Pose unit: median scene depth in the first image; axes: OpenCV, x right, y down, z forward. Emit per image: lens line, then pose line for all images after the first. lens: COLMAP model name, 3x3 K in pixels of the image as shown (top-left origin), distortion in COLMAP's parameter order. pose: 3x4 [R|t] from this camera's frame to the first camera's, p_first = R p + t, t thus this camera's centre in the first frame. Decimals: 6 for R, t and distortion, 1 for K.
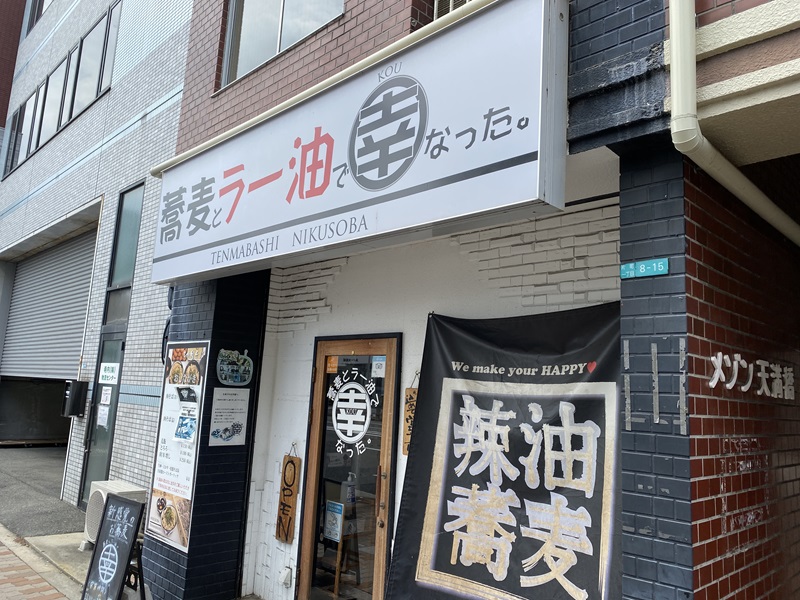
lens RADIAL K [[613.2, 0, 330.3], [0, 613.2, 286.3], [0, 0, 1]] dist [0.028500, -0.026721]
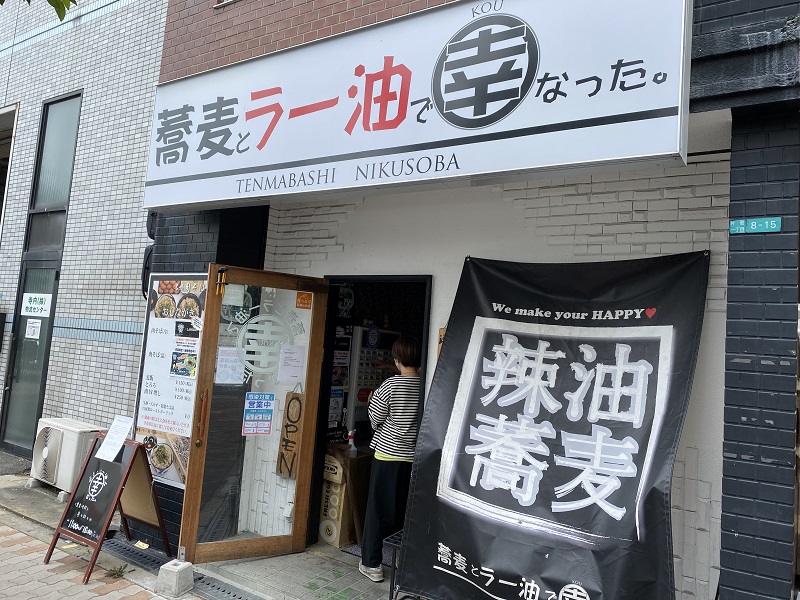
lens RADIAL K [[613.2, 0, 357.8], [0, 613.2, 282.4], [0, 0, 1]] dist [0.028500, -0.026721]
pose [[0.974687, 0.041844, 0.219621, -0.270447], [-0.060950, 0.994853, 0.080952, 0.017091], [-0.215103, -0.092288, 0.972221, 0.046252]]
